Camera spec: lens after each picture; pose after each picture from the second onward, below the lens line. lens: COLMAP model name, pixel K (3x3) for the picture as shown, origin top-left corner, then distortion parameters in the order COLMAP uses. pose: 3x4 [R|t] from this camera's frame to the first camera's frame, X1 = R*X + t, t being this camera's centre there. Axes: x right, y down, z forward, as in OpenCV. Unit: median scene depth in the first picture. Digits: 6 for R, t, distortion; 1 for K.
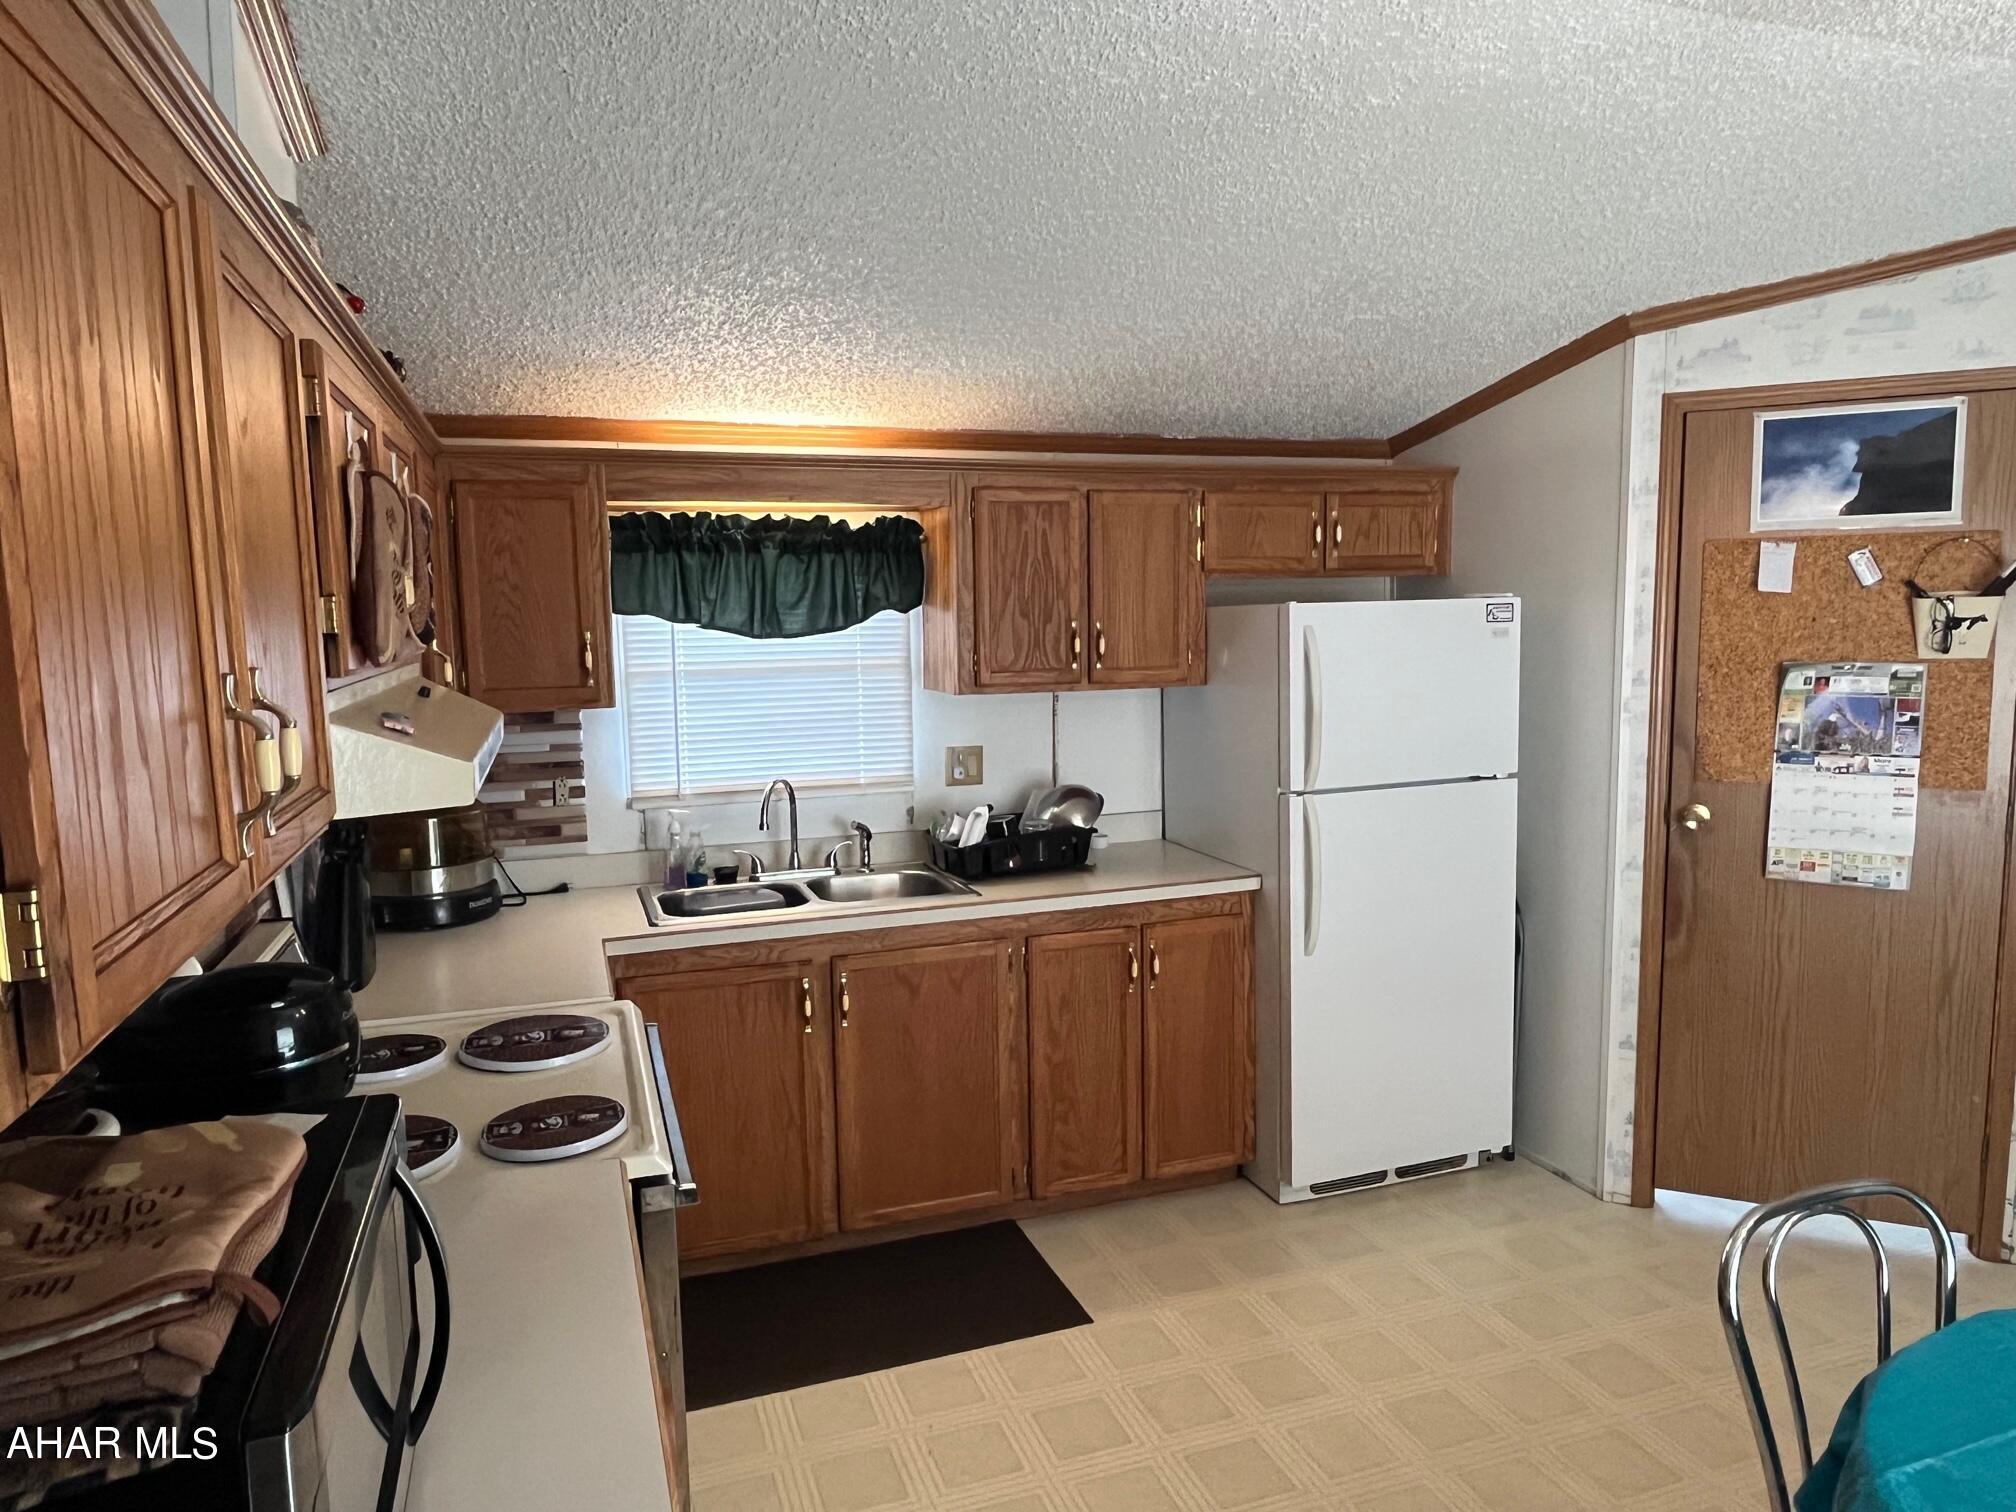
lens RADIAL K [[1278.6, 0, 995.8], [0, 1278.6, 754.4], [0, 0, 1]] dist [-0.003075, 0.000414]
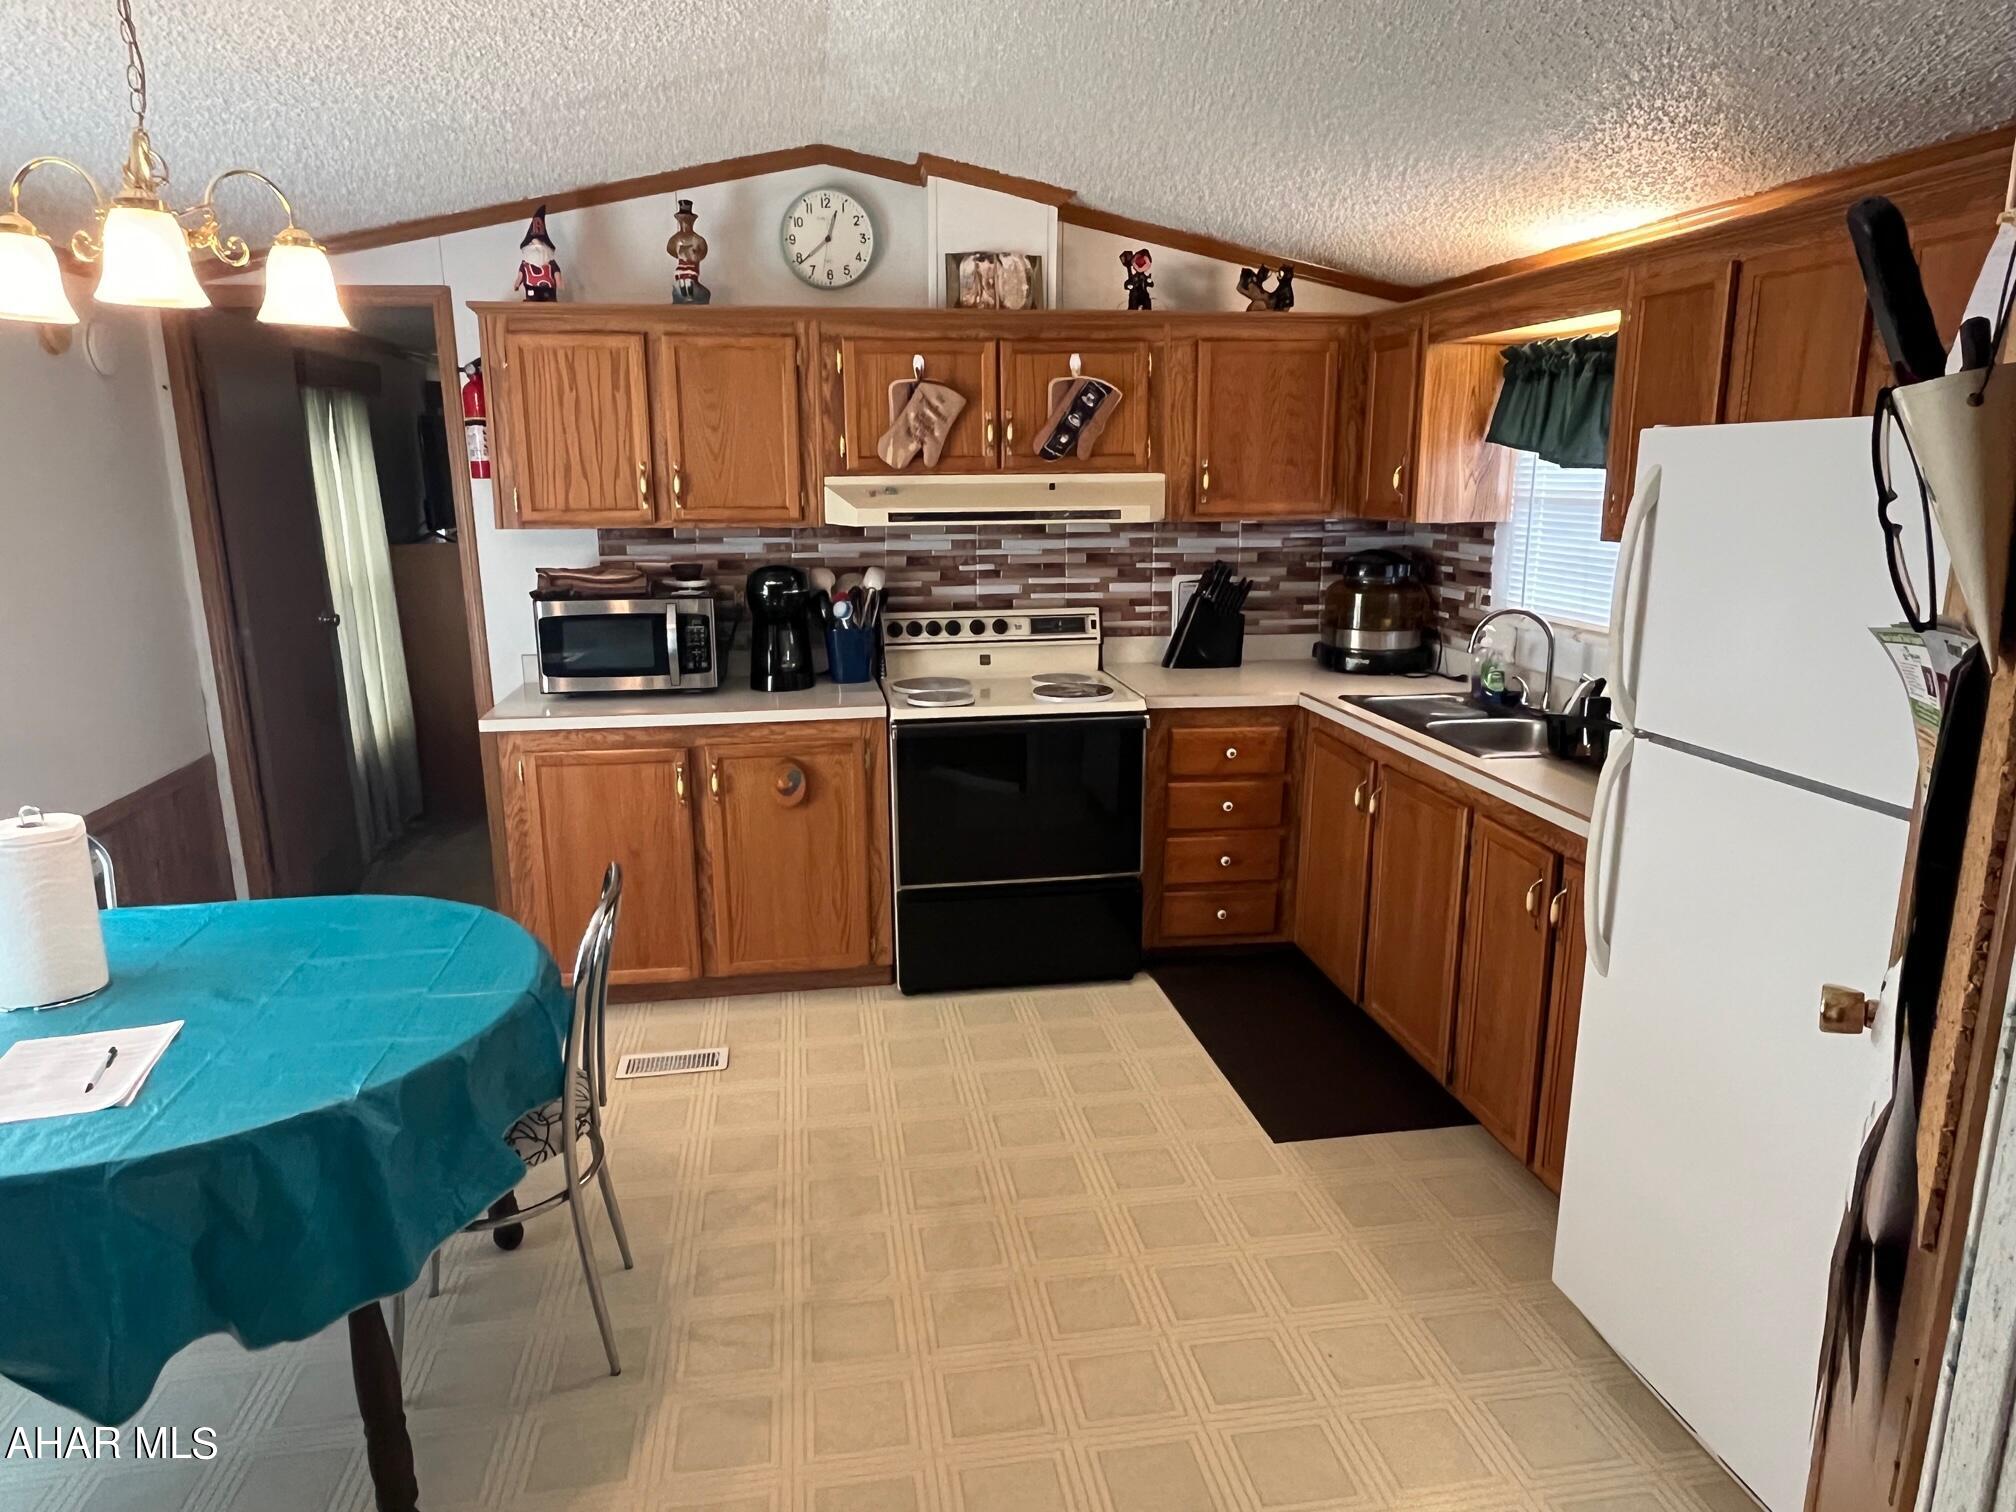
lens RADIAL K [[1279.7, 0, 1006.3], [0, 1279.7, 763.1], [0, 0, 1]] dist [0.002055, 0.000523]
pose [[-0.170765, 0.249783, -0.953125, 0.899450], [-0.102430, 0.957592, 0.269306, -0.098285], [0.979973, 0.143617, -0.137937, 0.769487]]
